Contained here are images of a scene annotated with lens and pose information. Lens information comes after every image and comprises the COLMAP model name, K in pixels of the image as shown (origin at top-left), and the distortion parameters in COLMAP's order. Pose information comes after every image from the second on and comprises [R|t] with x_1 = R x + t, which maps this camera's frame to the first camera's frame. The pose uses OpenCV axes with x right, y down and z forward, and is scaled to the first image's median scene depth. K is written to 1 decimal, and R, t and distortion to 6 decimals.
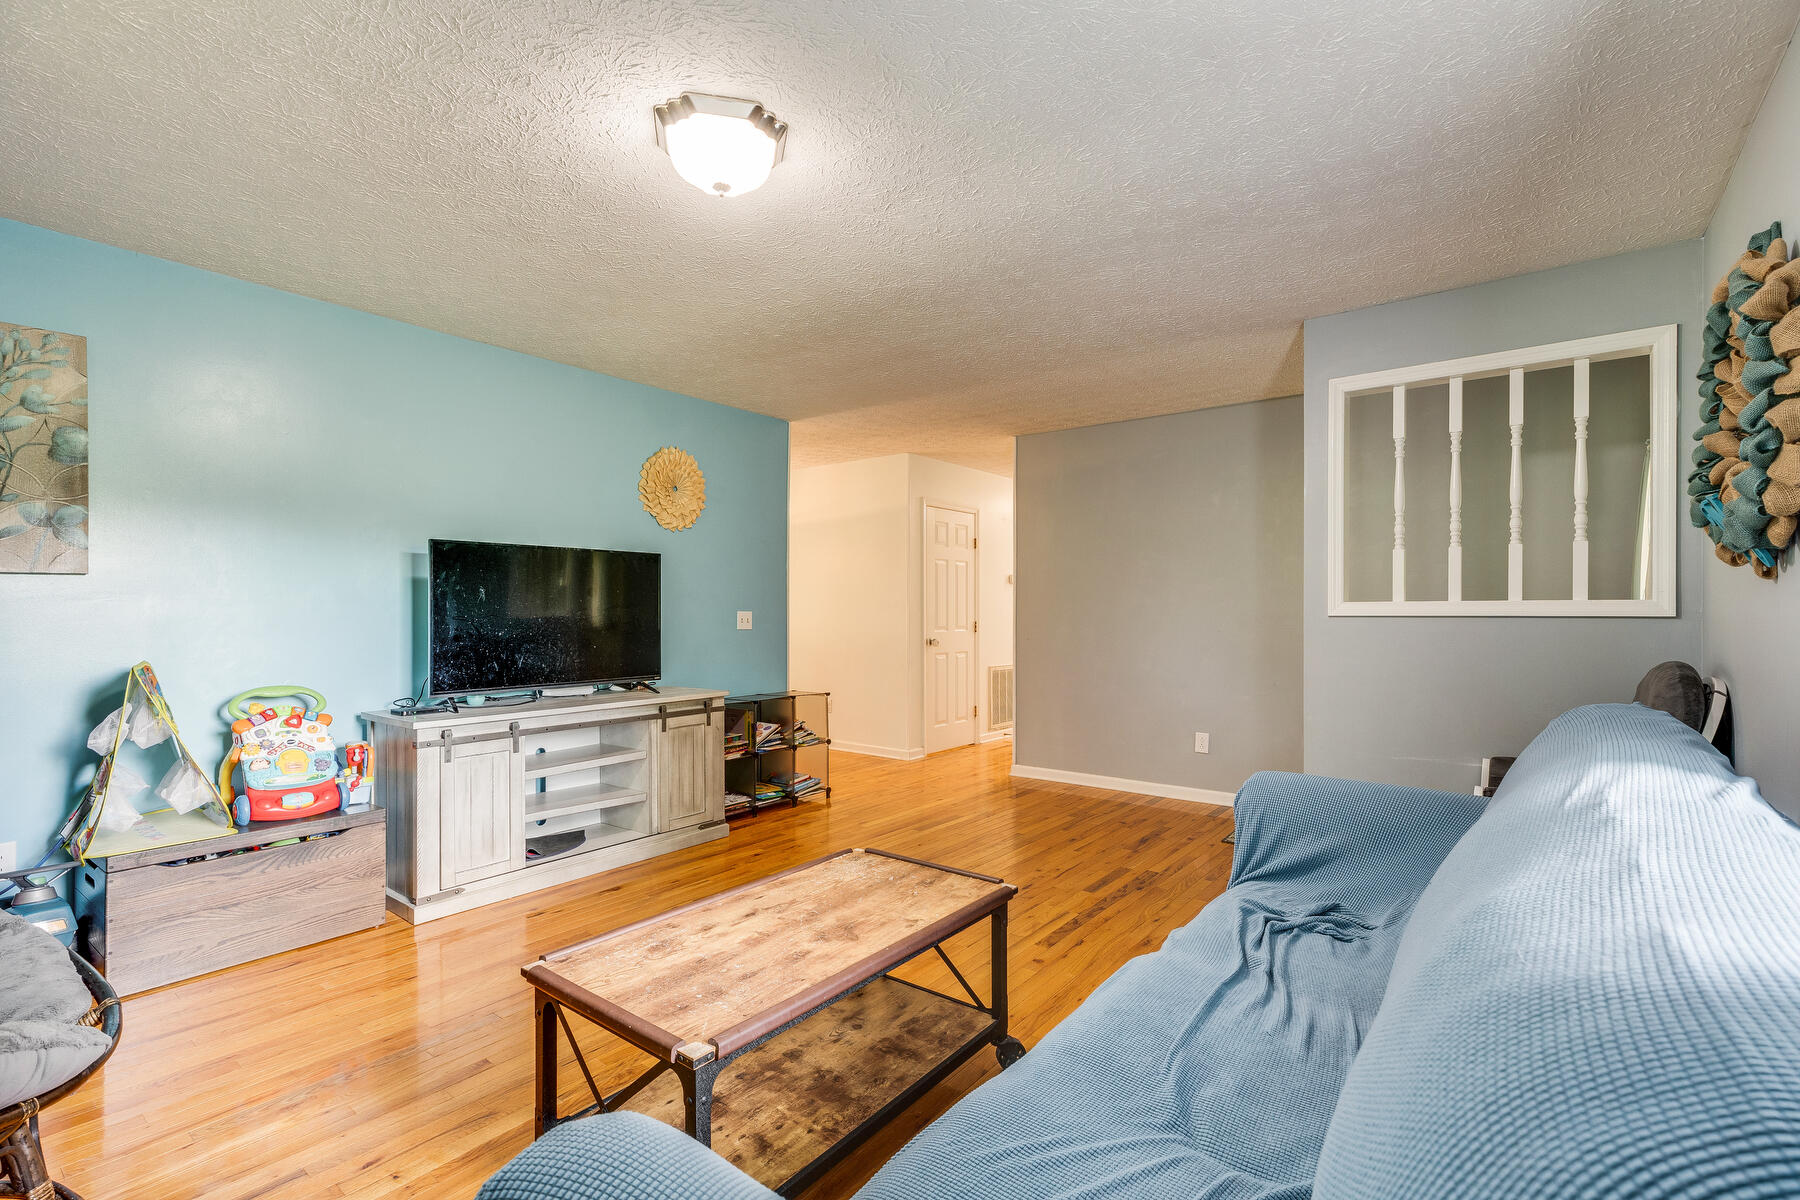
lens RADIAL K [[808.5, 0, 900.5], [0, 808.5, 612.2], [0, 0, 1]] dist [0.002348, -0.000858]
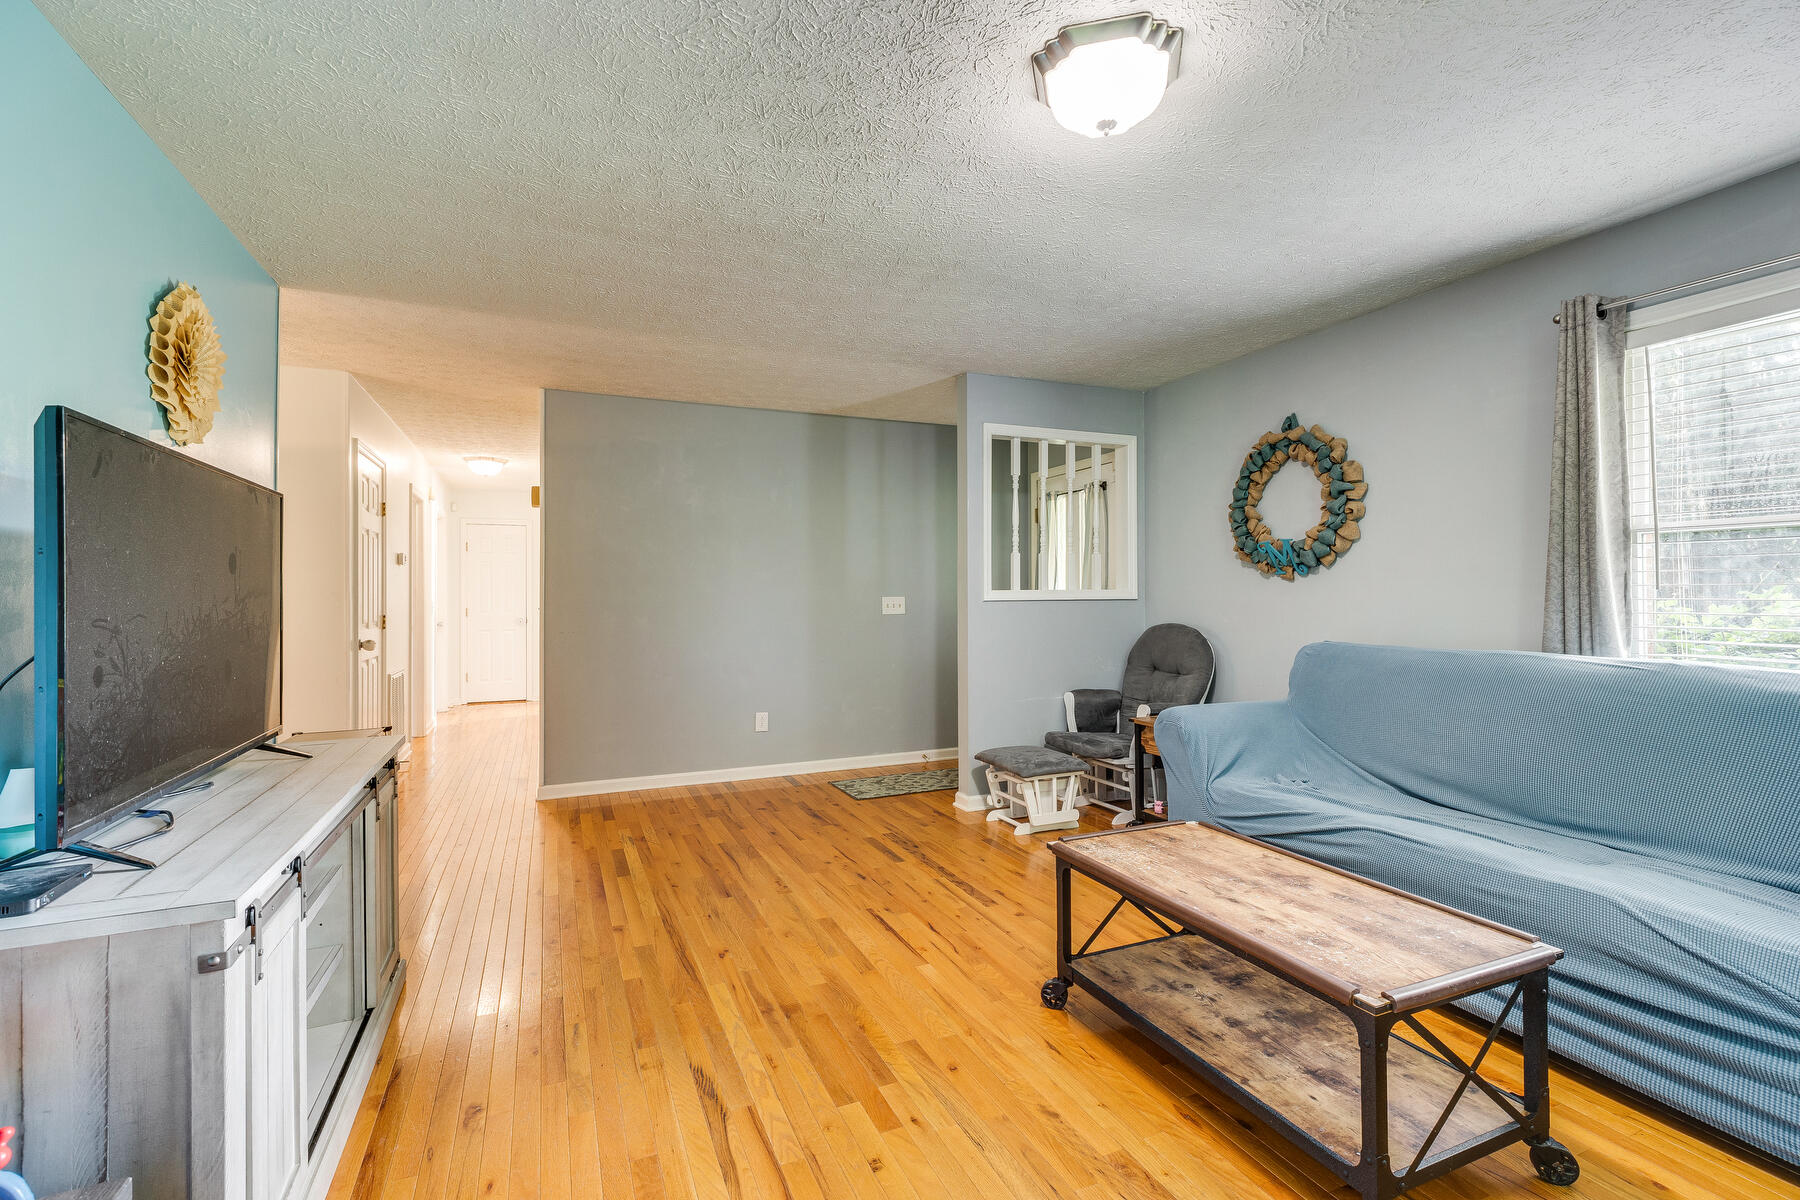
lens RADIAL K [[808.5, 0, 901.0], [0, 808.5, 593.5], [0, 0, 1]] dist [0.002348, -0.000858]
pose [[0.476690, 0.001709, 0.879070, -1.150955], [0.005308, 0.999974, -0.004822, -0.003138], [-0.879056, 0.006965, 0.476668, 0.803245]]
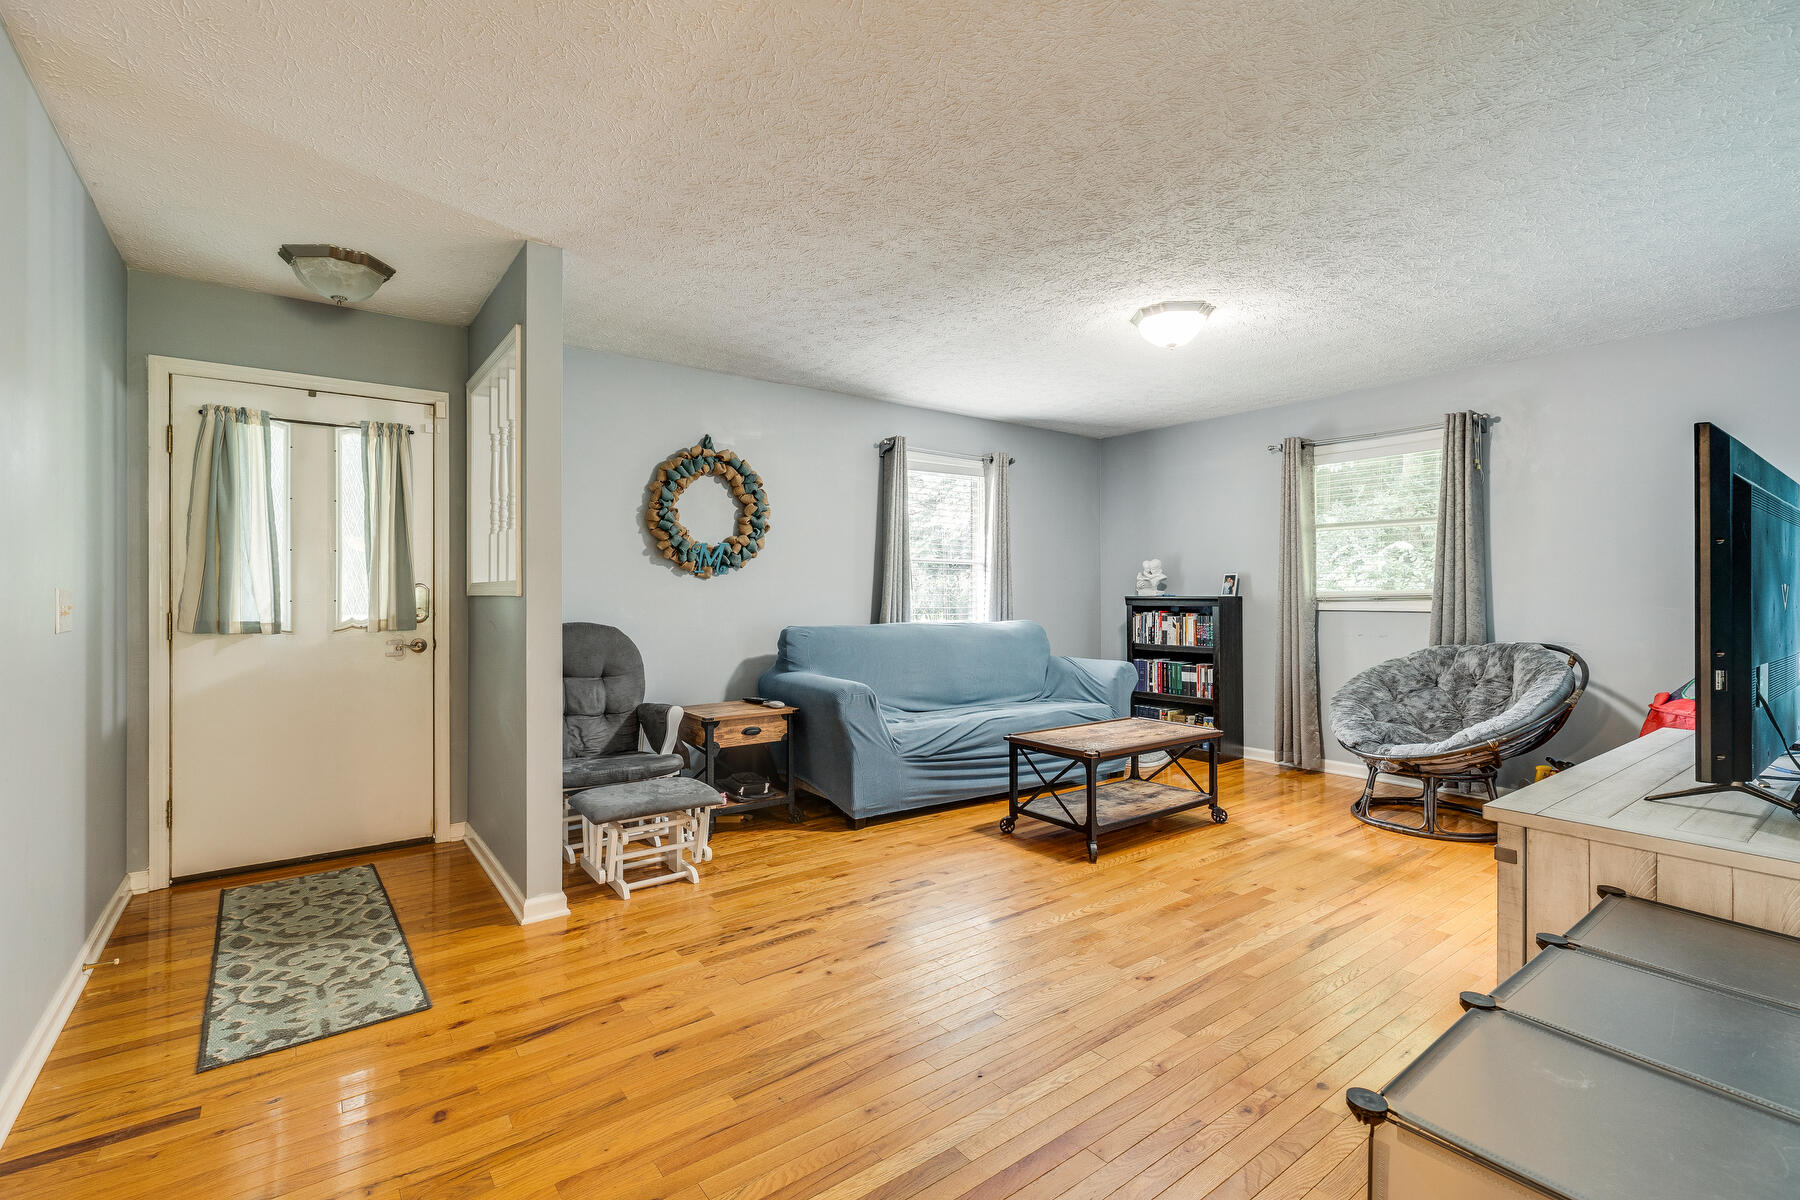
lens RADIAL K [[808.5, 0, 892.7], [0, 808.5, 592.3], [0, 0, 1]] dist [0.002348, -0.000858]
pose [[-0.964742, 0.002923, 0.263181, -0.106186], [0.002688, 0.999996, -0.001256, 0.003689], [-0.263184, -0.000504, -0.964746, 2.904243]]
